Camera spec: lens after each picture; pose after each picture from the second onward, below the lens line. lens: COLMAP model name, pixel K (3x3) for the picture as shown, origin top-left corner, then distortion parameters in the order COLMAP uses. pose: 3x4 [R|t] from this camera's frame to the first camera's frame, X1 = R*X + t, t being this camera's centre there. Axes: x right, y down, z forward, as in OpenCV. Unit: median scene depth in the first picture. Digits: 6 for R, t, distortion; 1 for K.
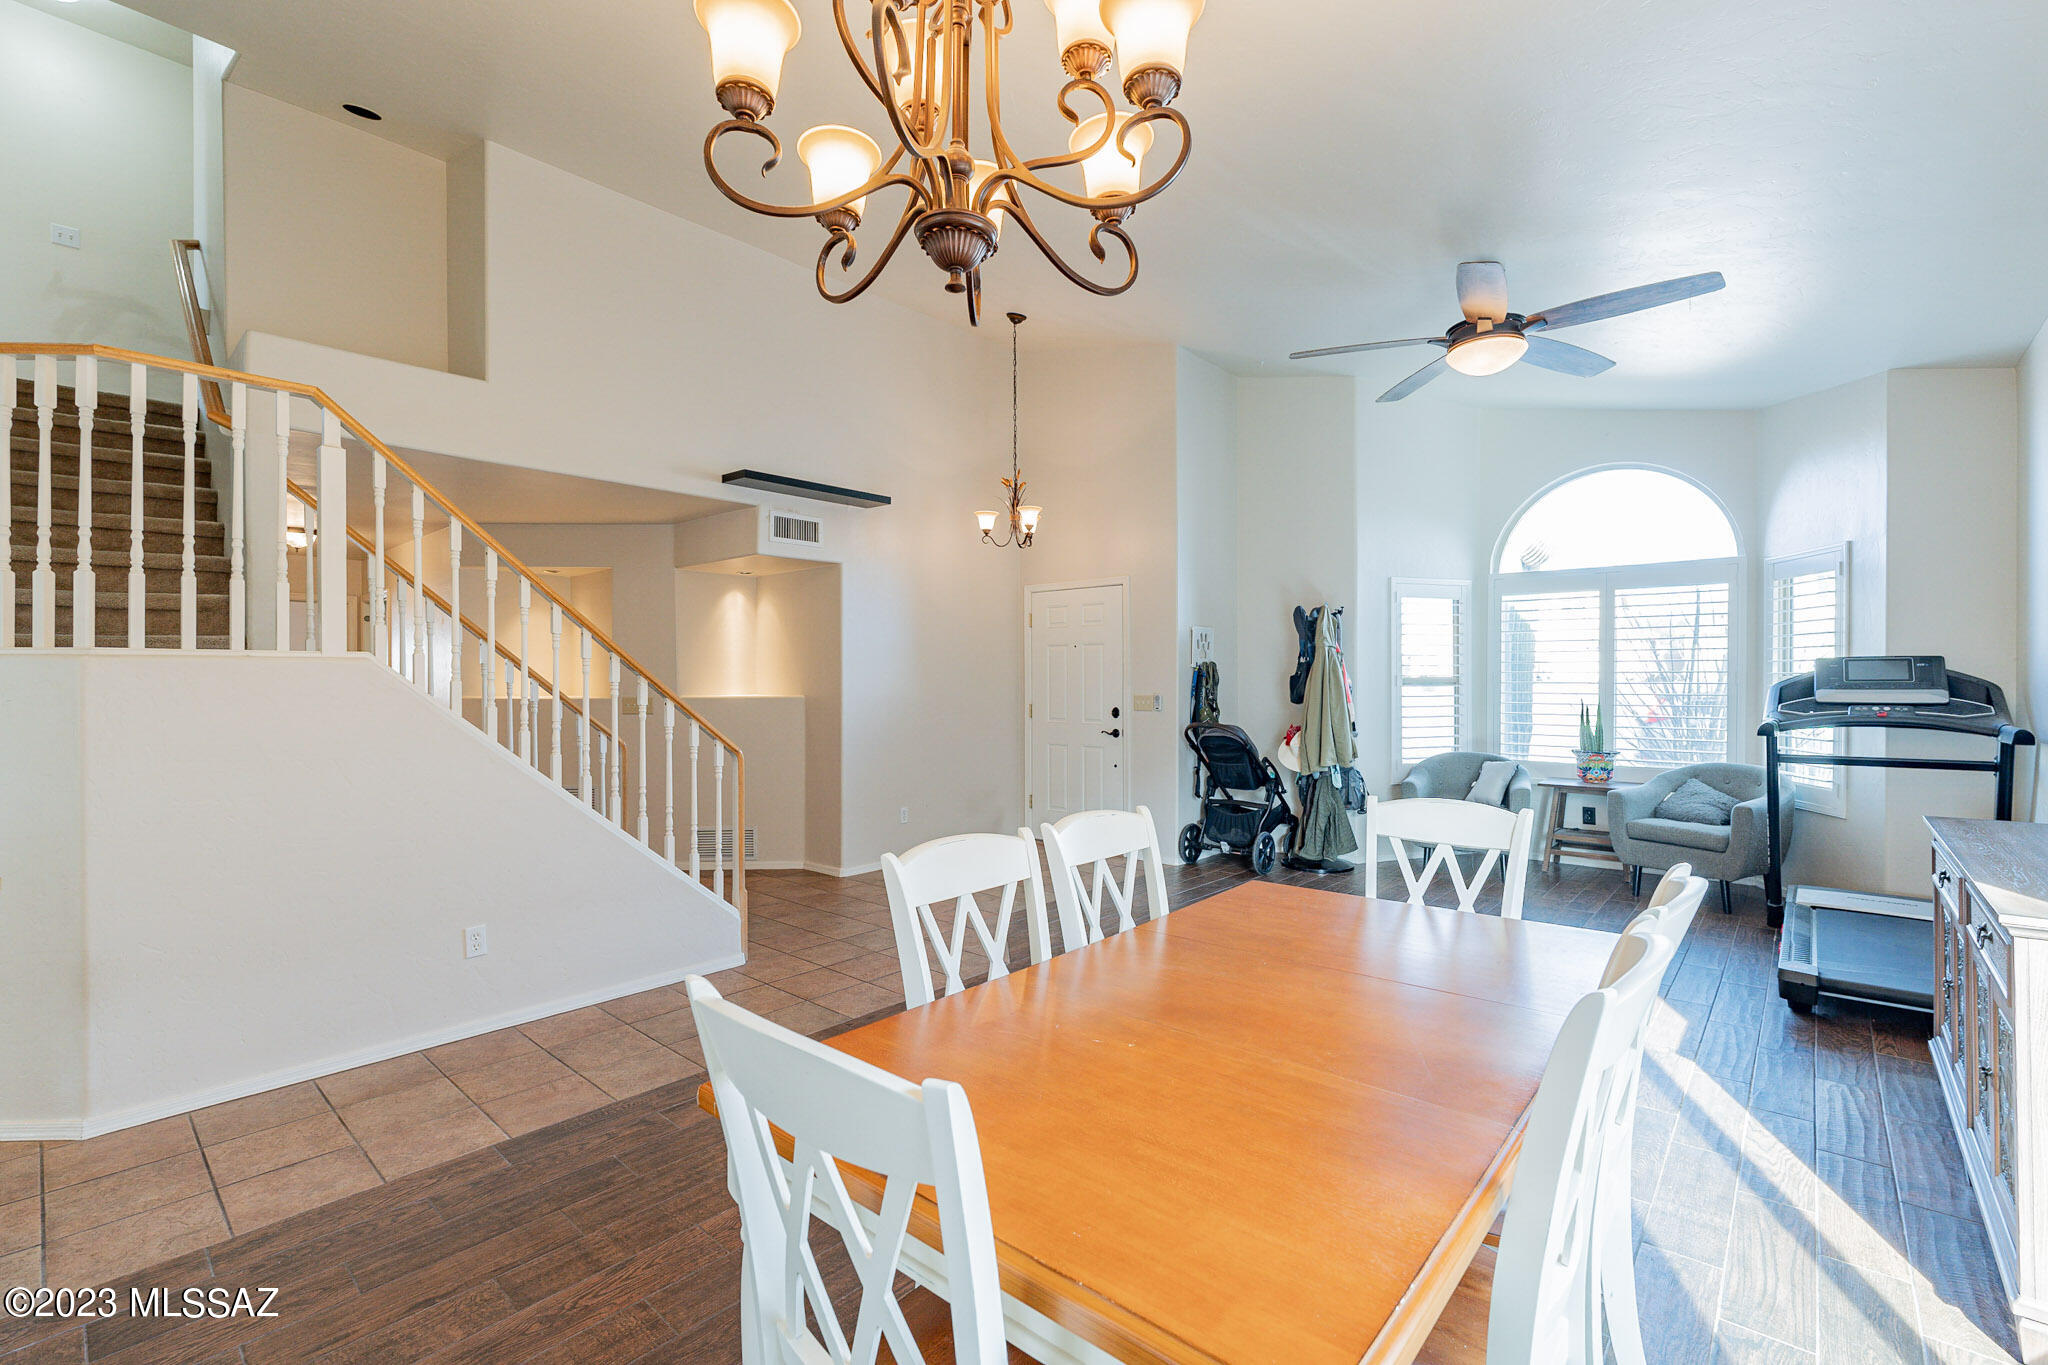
lens RADIAL K [[902.8, 0, 1011.4], [0, 902.8, 686.7], [0, 0, 1]] dist [-0.003749, 0.000294]
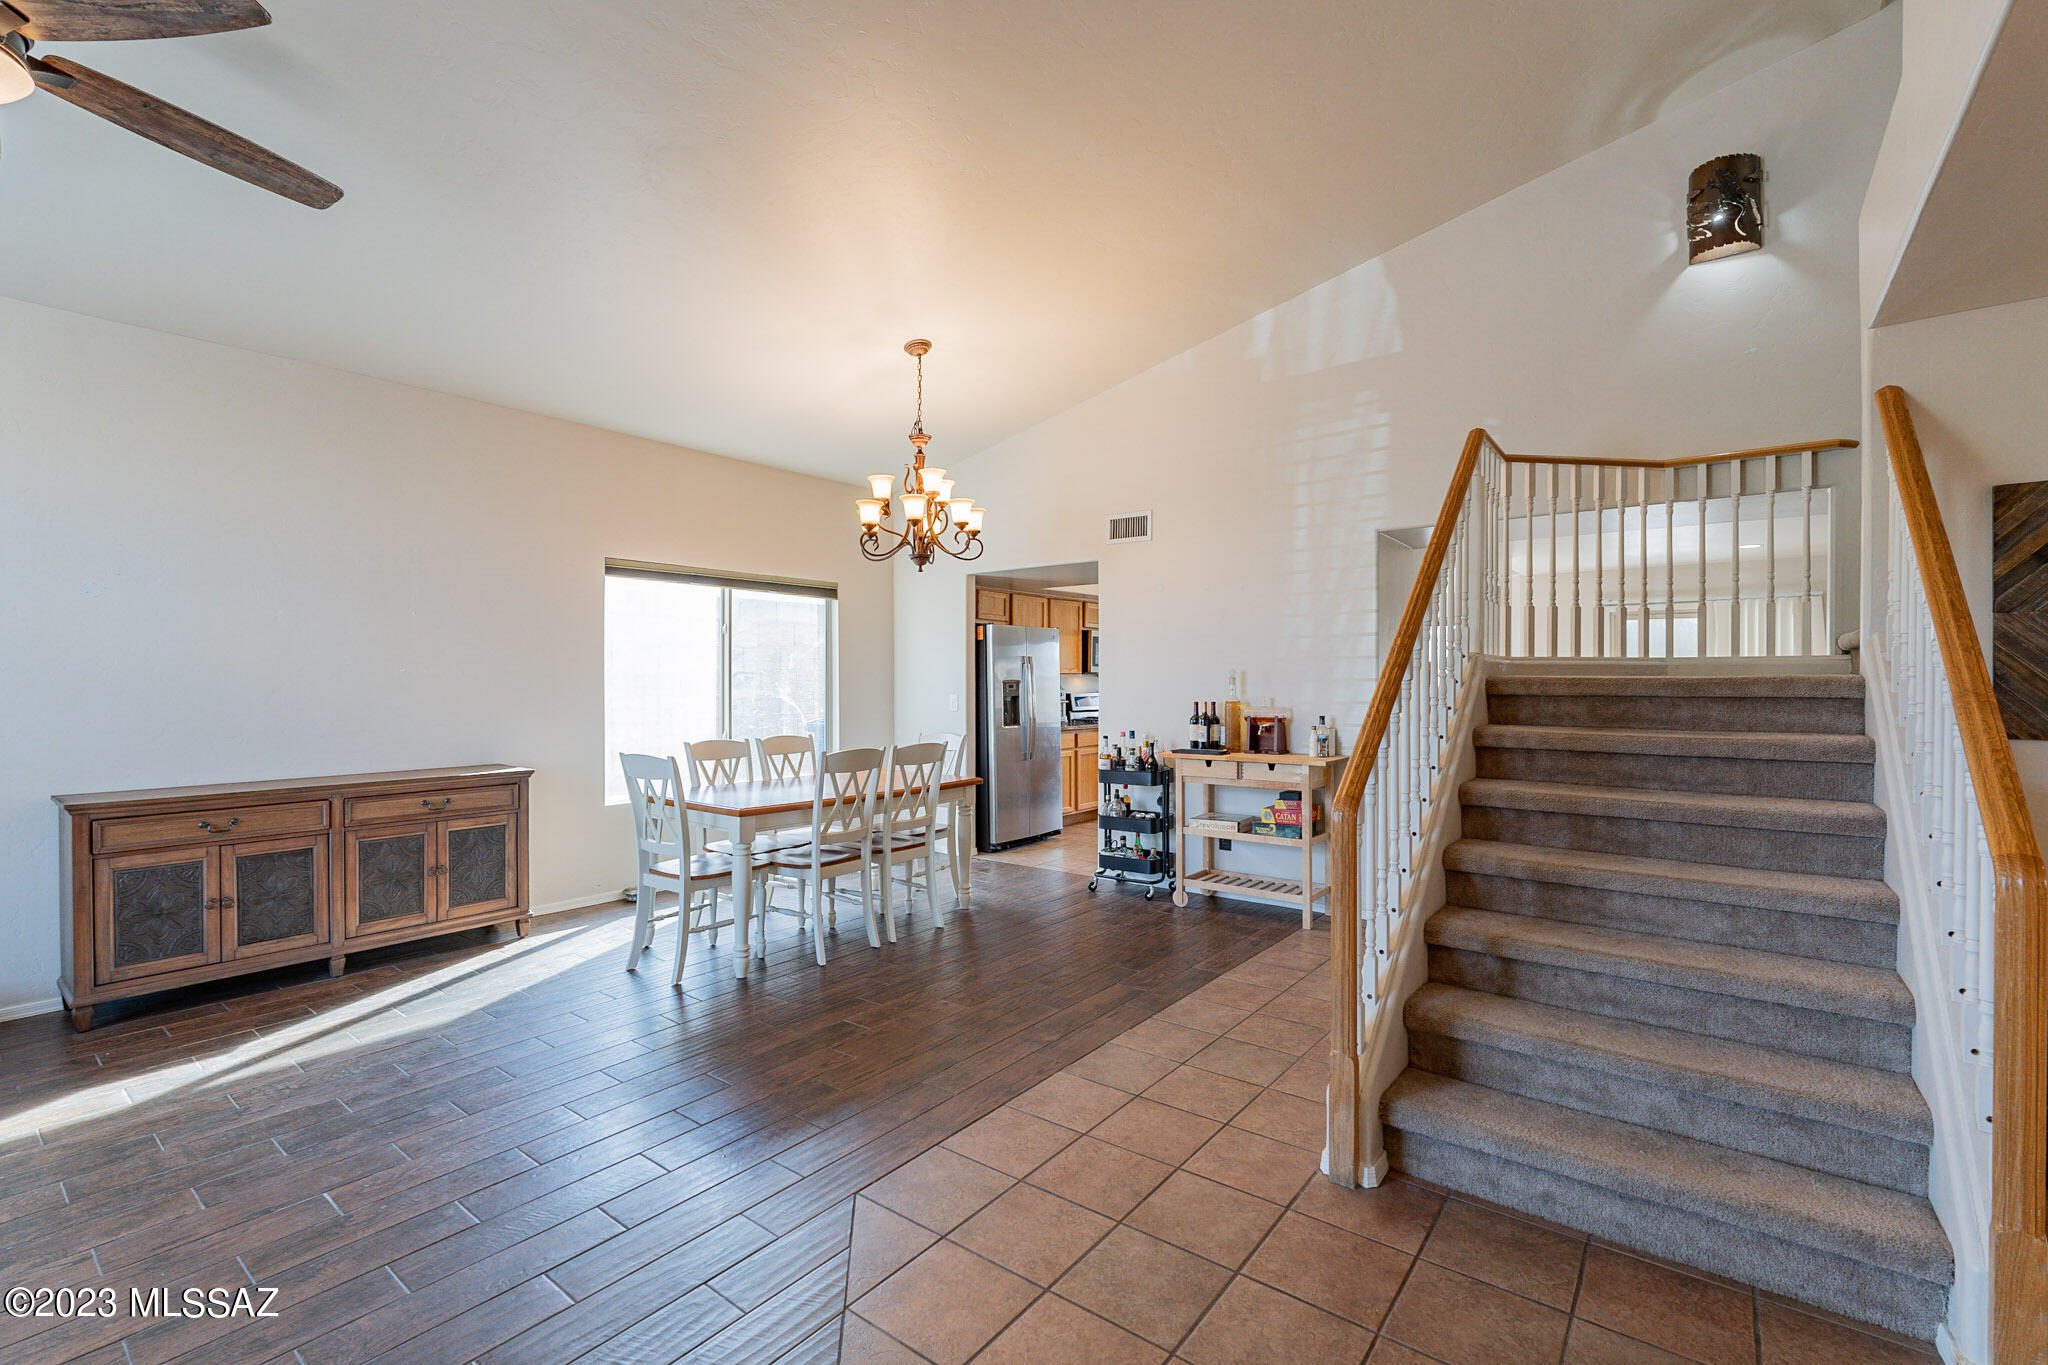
lens RADIAL K [[902.8, 0, 997.8], [0, 902.8, 683.7], [0, 0, 1]] dist [-0.003749, 0.000294]
pose [[-0.997826, 0.004375, -0.065764, -0.037520], [0.003980, 0.999973, 0.006132, -0.006547], [0.065789, 0.005857, -0.997816, 1.119667]]
